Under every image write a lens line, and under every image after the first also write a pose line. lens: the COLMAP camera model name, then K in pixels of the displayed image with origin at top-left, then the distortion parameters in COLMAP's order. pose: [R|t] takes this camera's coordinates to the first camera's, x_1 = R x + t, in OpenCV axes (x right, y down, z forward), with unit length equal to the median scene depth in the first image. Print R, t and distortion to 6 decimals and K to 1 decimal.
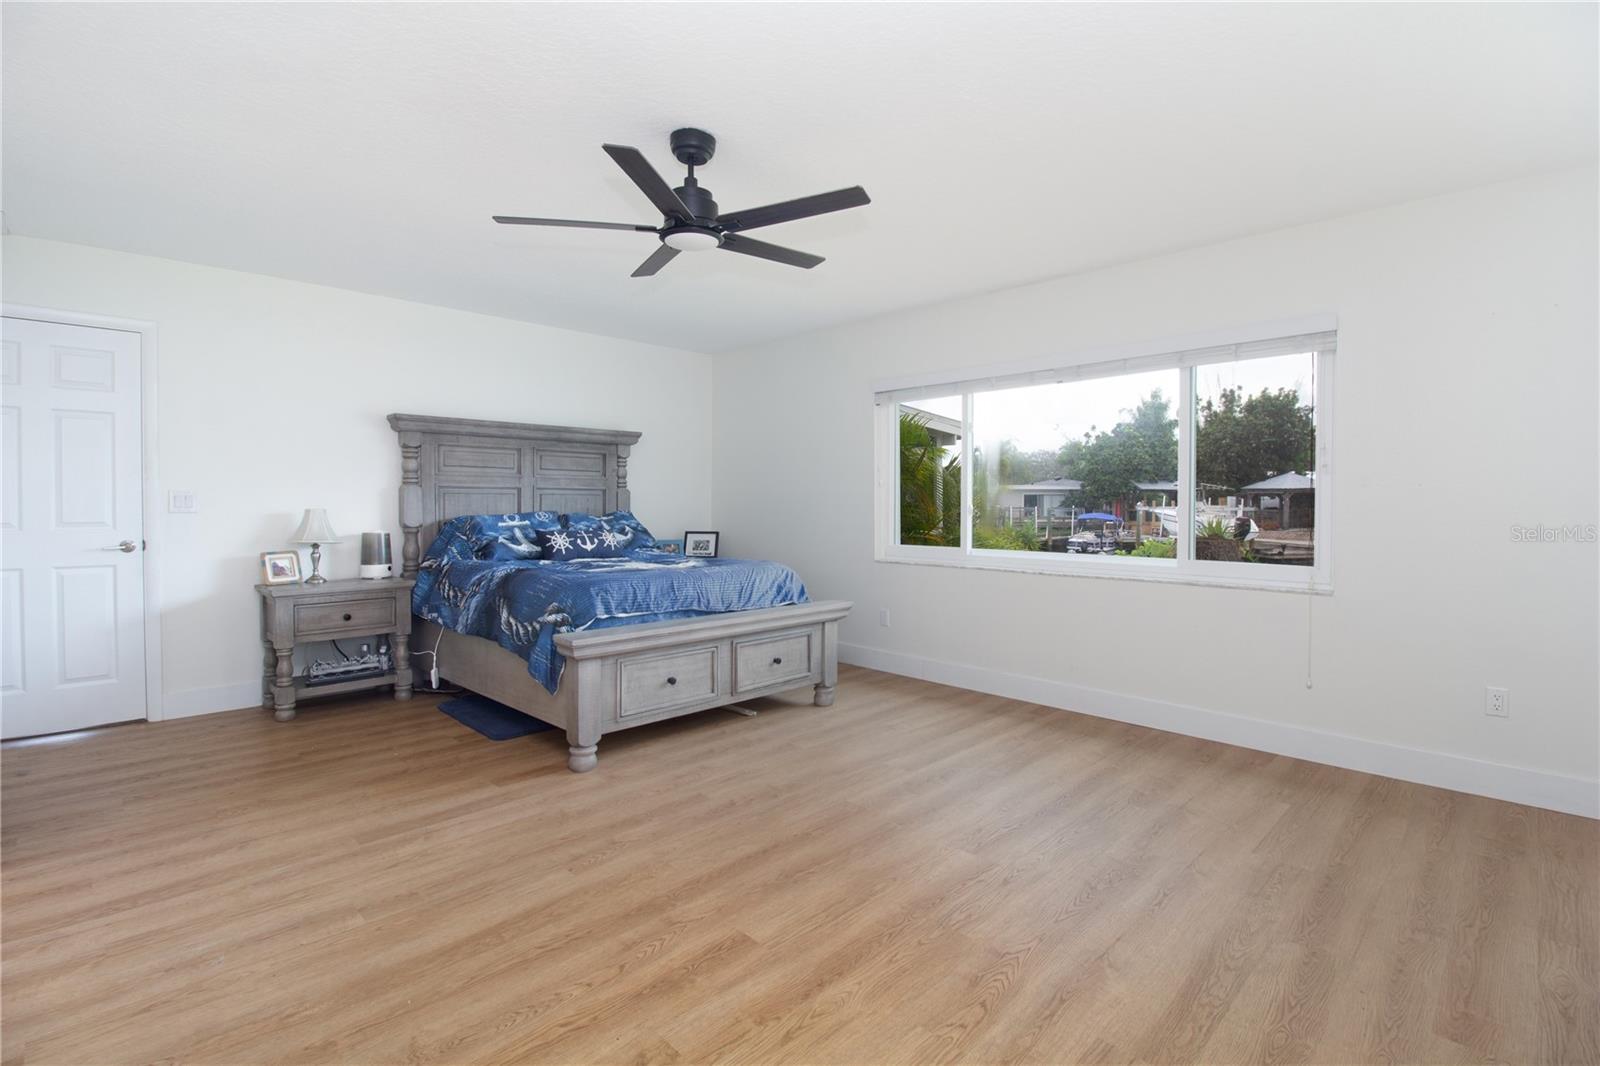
lens RADIAL K [[737.8, 0, 806.9], [0, 737.8, 518.3], [0, 0, 1]] dist [0.005714, -0.014835]
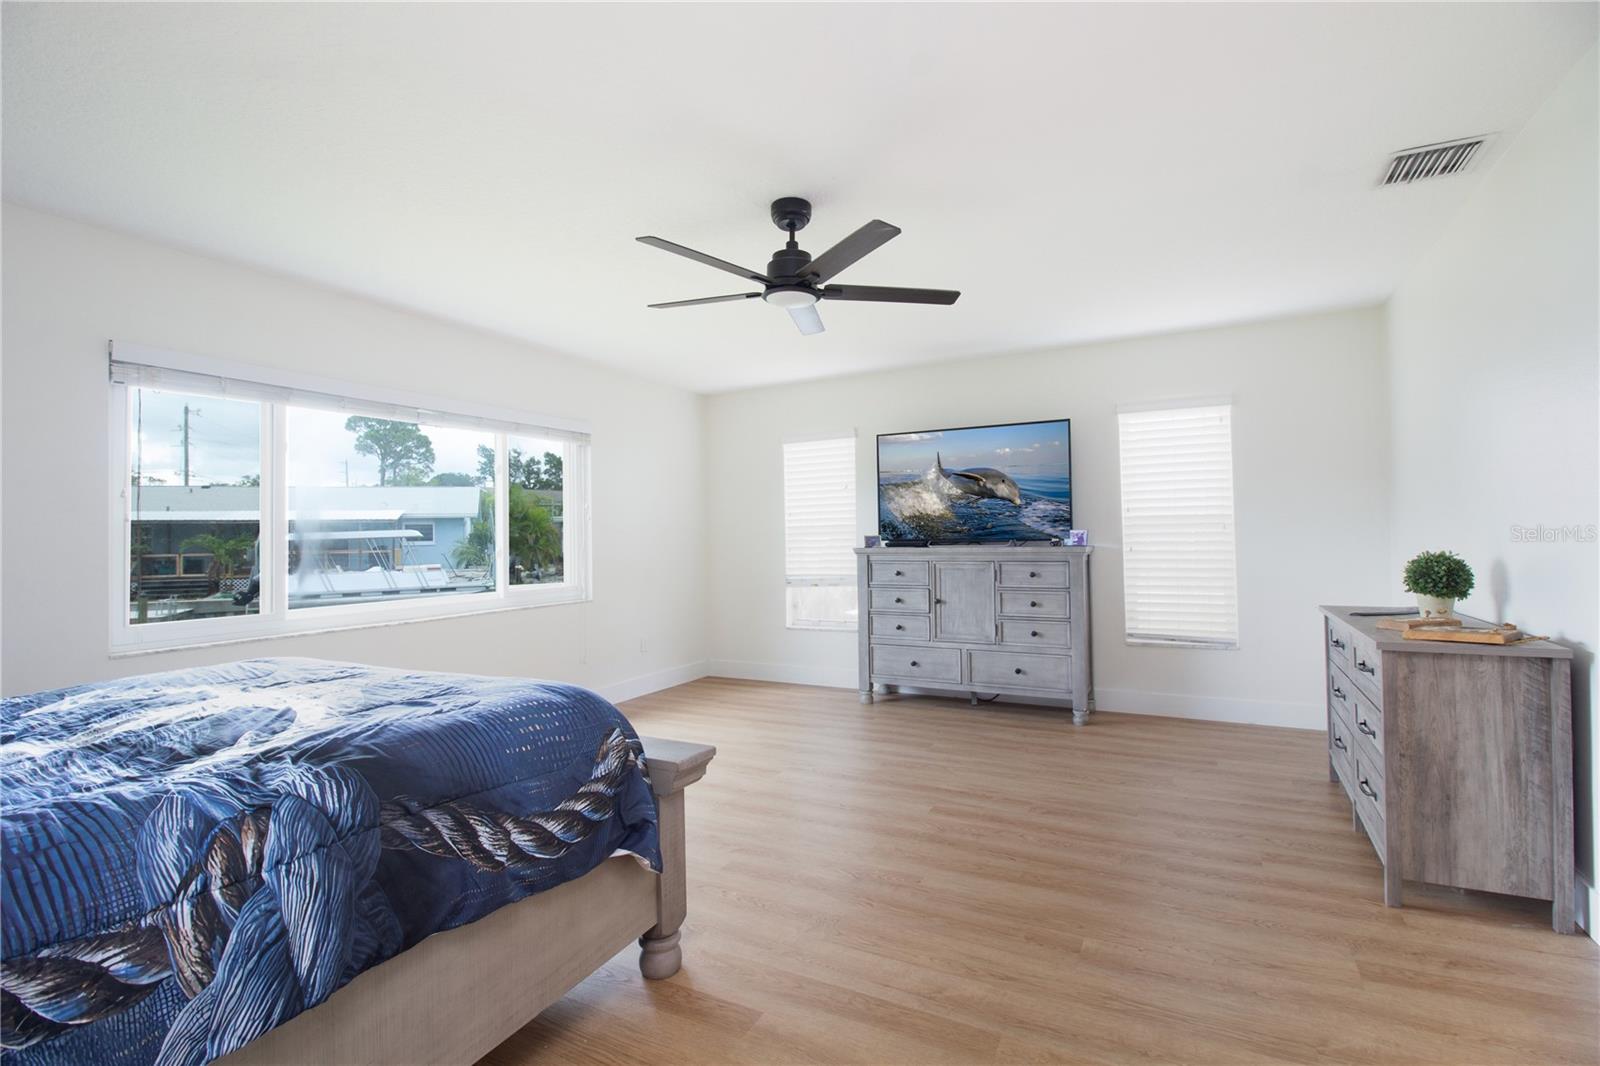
lens RADIAL K [[737.8, 0, 806.9], [0, 737.8, 518.3], [0, 0, 1]] dist [0.005714, -0.014835]
pose [[-0.304223, 0.024784, 0.952278, -1.368565], [0.028379, 0.999454, -0.016946, -0.038034], [-0.952178, 0.021870, -0.304760, 1.541217]]
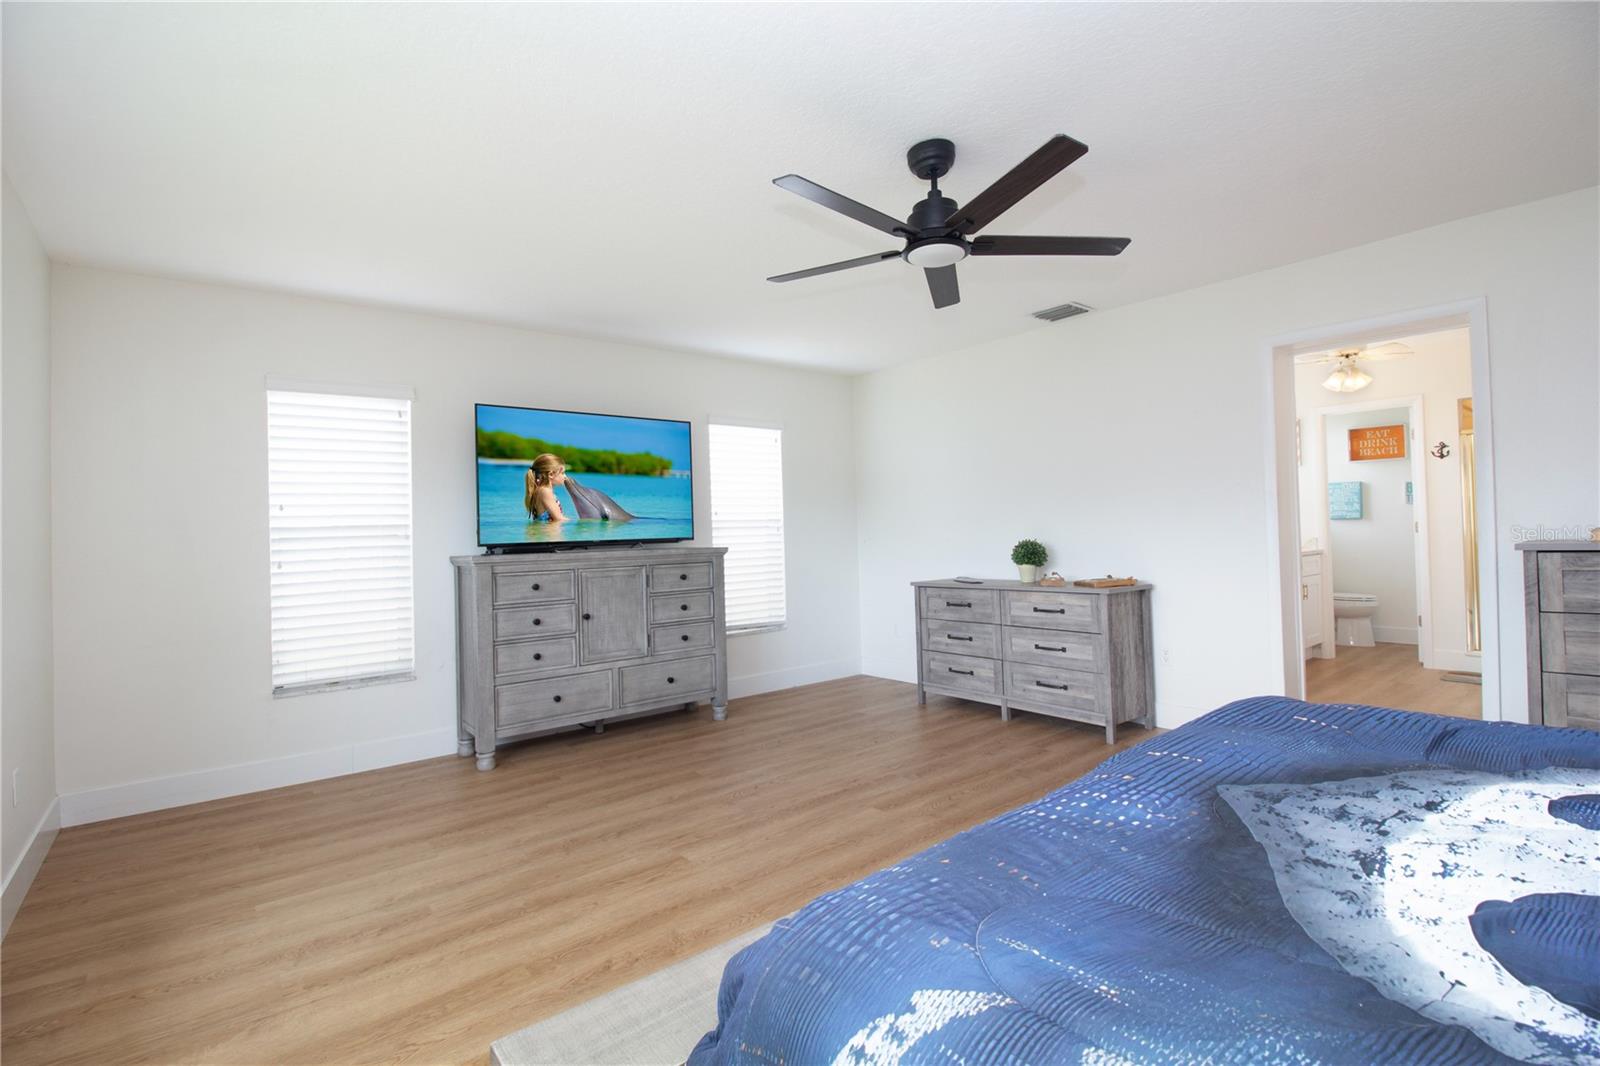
lens RADIAL K [[737.8, 0, 806.9], [0, 737.8, 518.3], [0, 0, 1]] dist [0.005714, -0.014835]
pose [[-0.995363, 0.022757, 0.093458, -0.077430], [0.022773, 0.999740, -0.000886, -0.048243], [-0.093454, 0.001247, -0.995623, 2.299288]]
